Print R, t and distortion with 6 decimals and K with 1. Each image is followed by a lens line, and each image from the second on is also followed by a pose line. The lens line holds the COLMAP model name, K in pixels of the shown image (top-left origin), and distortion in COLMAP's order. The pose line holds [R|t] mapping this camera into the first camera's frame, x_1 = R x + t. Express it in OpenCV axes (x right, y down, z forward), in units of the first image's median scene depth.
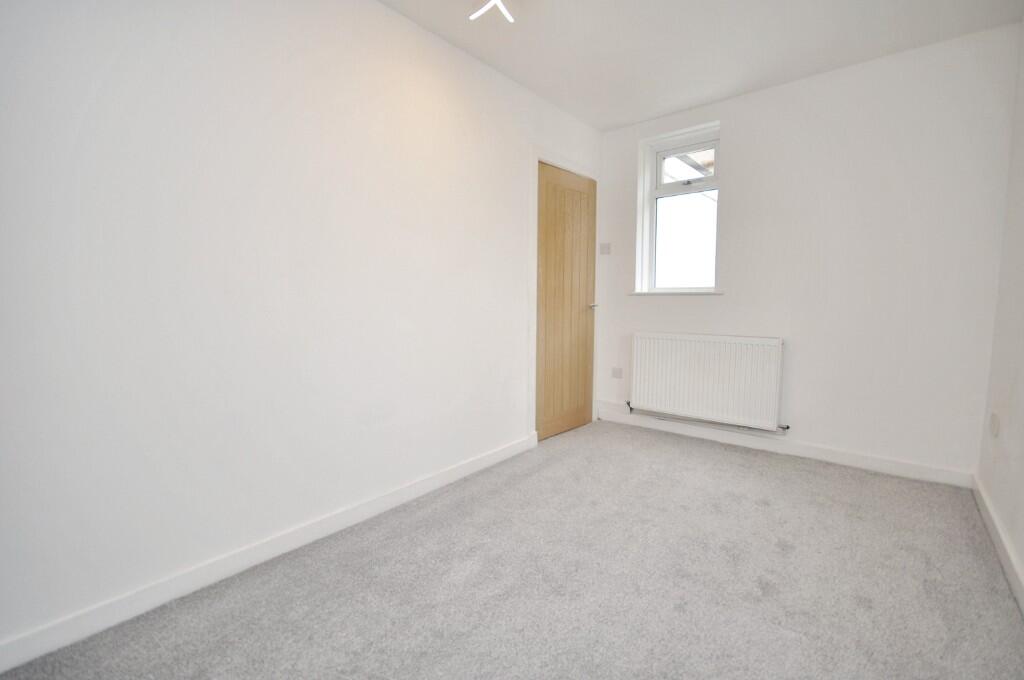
lens RADIAL K [[449.6, 0, 511.1], [0, 449.6, 339.8], [0, 0, 1]] dist [-0.002839, -0.000415]
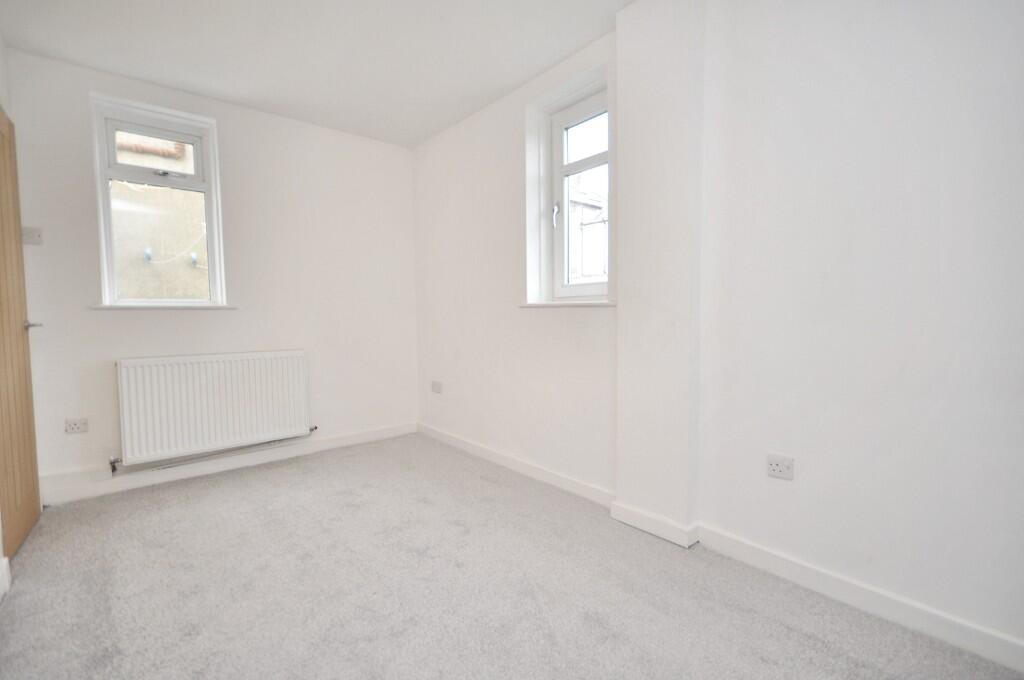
lens RADIAL K [[449.6, 0, 509.7], [0, 449.6, 340.0], [0, 0, 1]] dist [-0.002839, -0.000415]
pose [[0.163390, -0.057457, 0.984887, -0.384712], [0.099892, 0.994136, 0.041425, -0.019702], [-0.981491, 0.091614, 0.168171, 0.310283]]
